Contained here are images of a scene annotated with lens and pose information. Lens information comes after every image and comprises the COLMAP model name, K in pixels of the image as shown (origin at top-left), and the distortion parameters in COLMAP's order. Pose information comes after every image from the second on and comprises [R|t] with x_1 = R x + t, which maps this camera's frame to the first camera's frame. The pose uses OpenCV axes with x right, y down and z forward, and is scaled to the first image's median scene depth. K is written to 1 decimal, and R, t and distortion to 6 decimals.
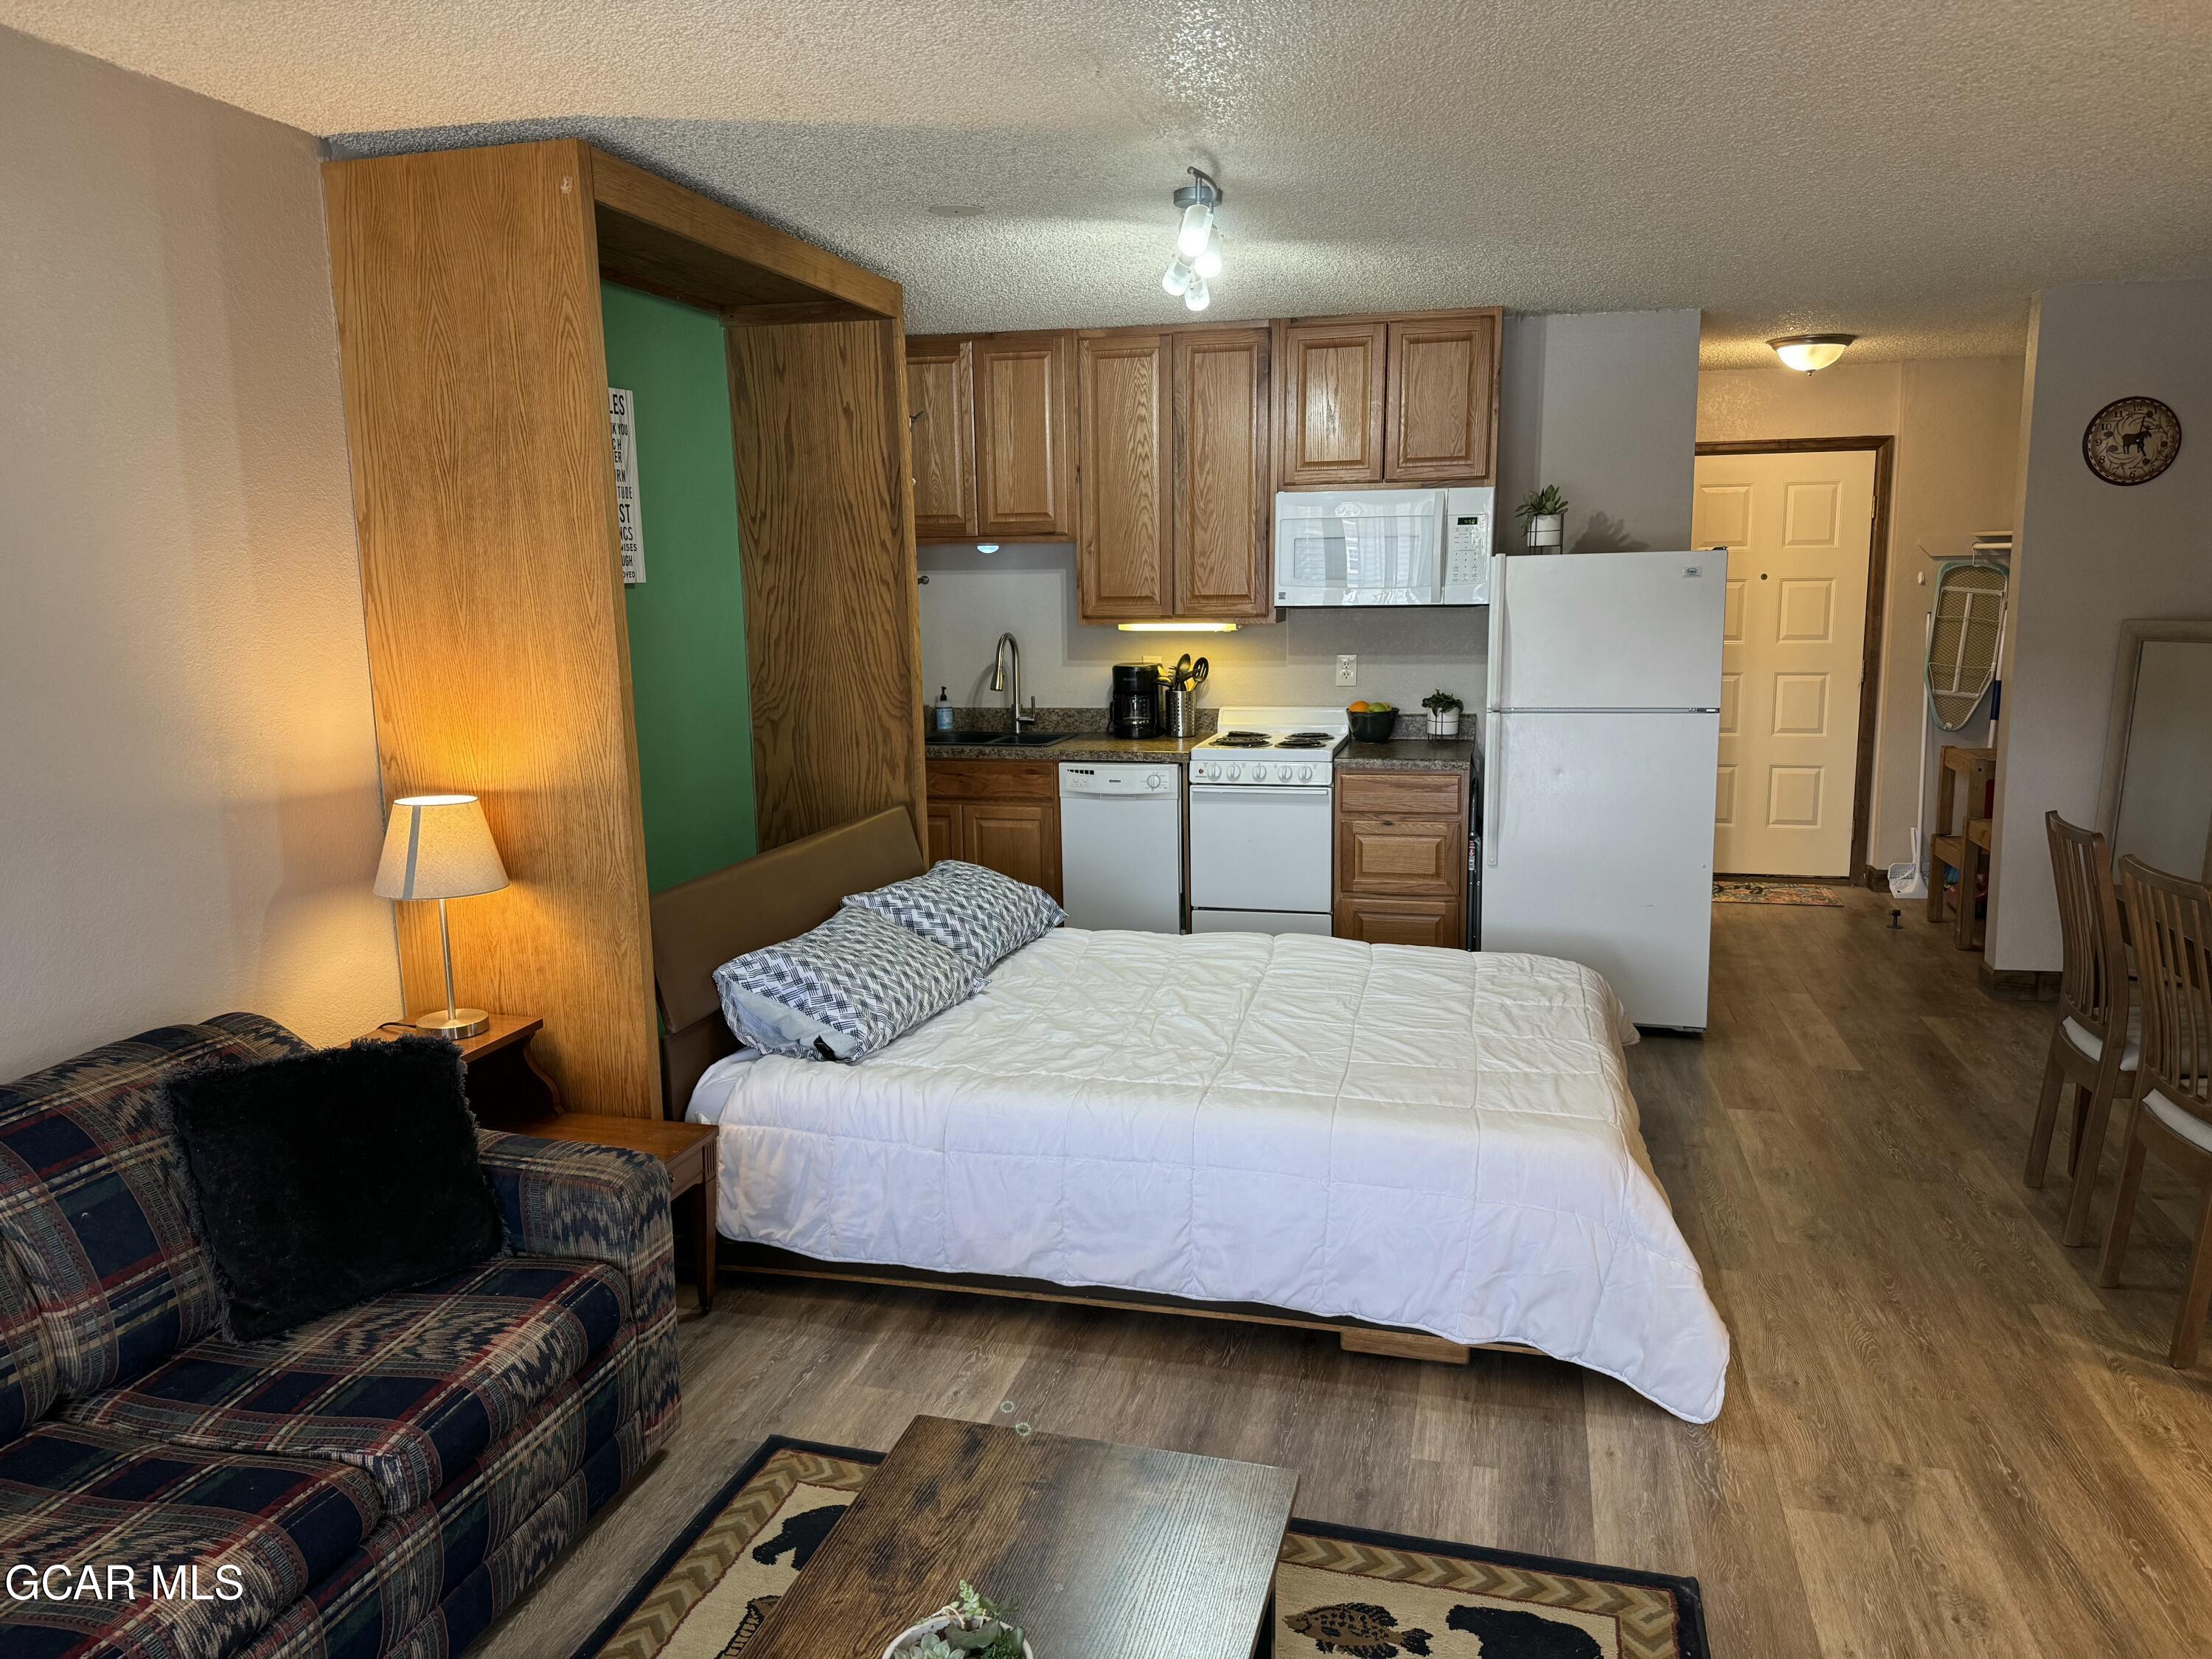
lens RADIAL K [[1540.5, 0, 1112.4], [0, 1540.5, 828.0], [0, 0, 1]] dist [0.075405, -0.100166]
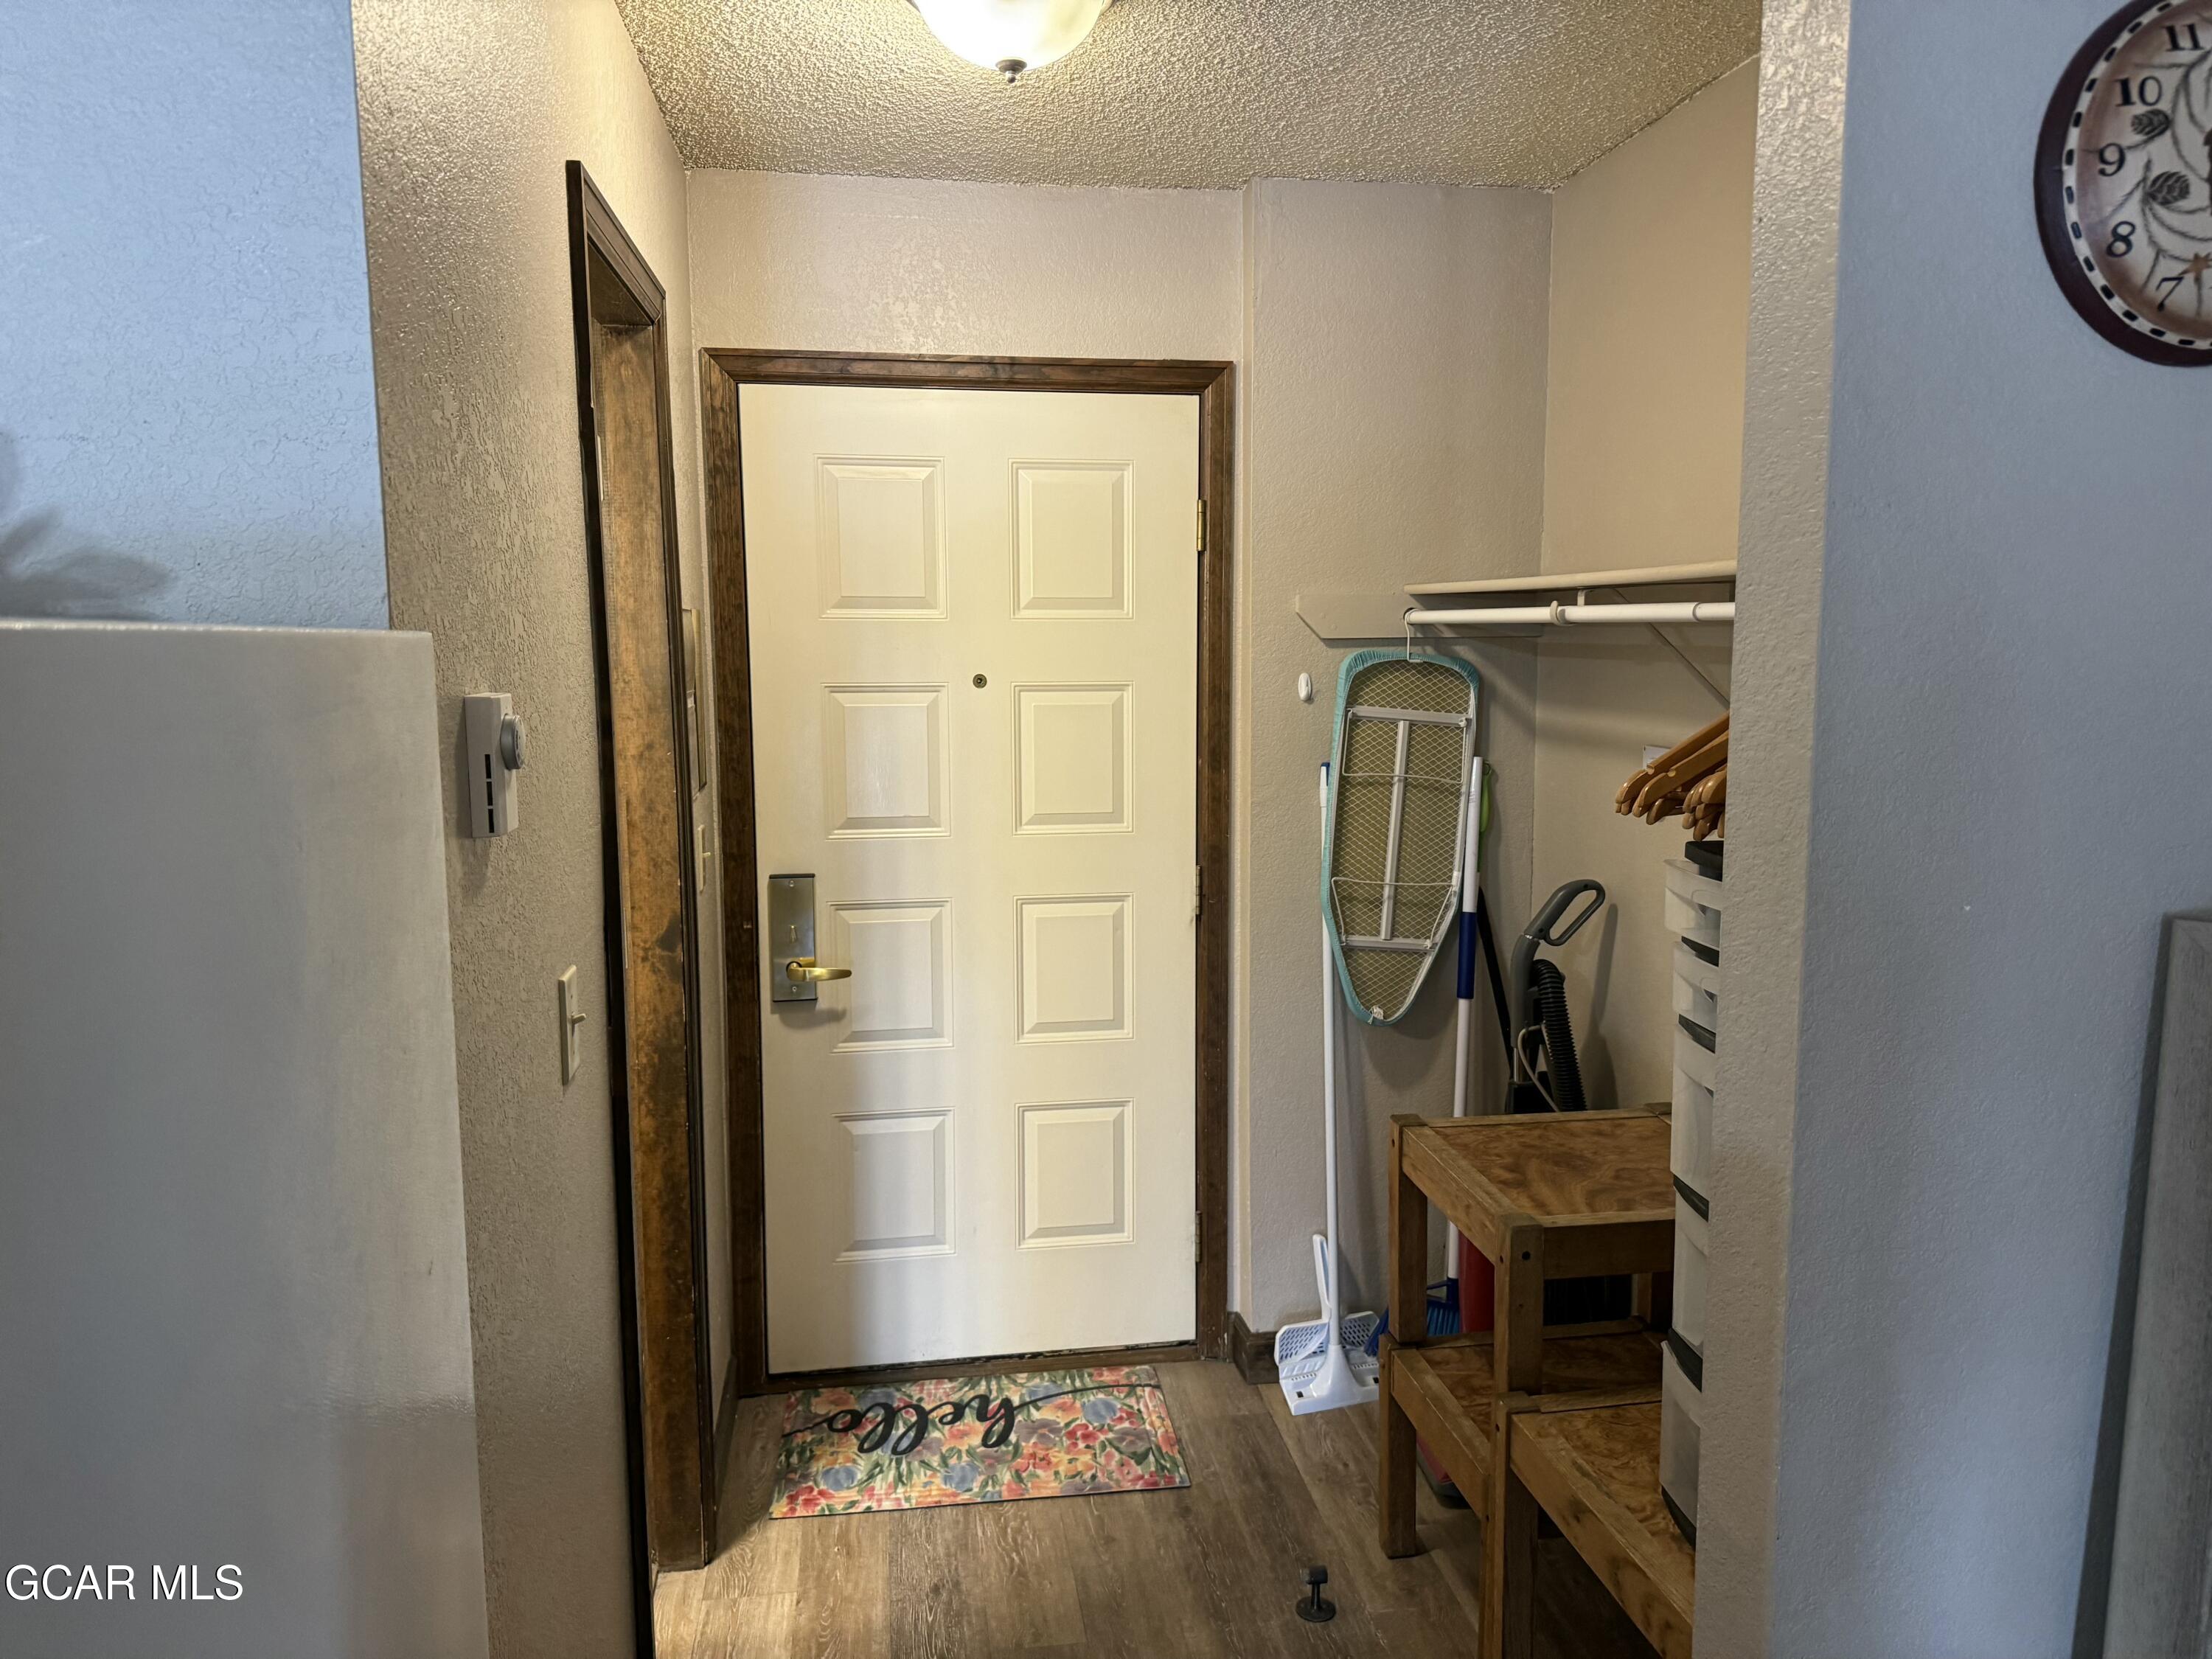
lens RADIAL K [[1540.5, 0, 1114.4], [0, 1540.5, 838.0], [0, 0, 1]] dist [0.075405, -0.100166]
pose [[0.920463, -0.039820, 0.388796, 0.409492], [0.052310, 0.998398, -0.021587, -0.152655], [-0.387313, 0.040208, 0.921071, 0.855897]]
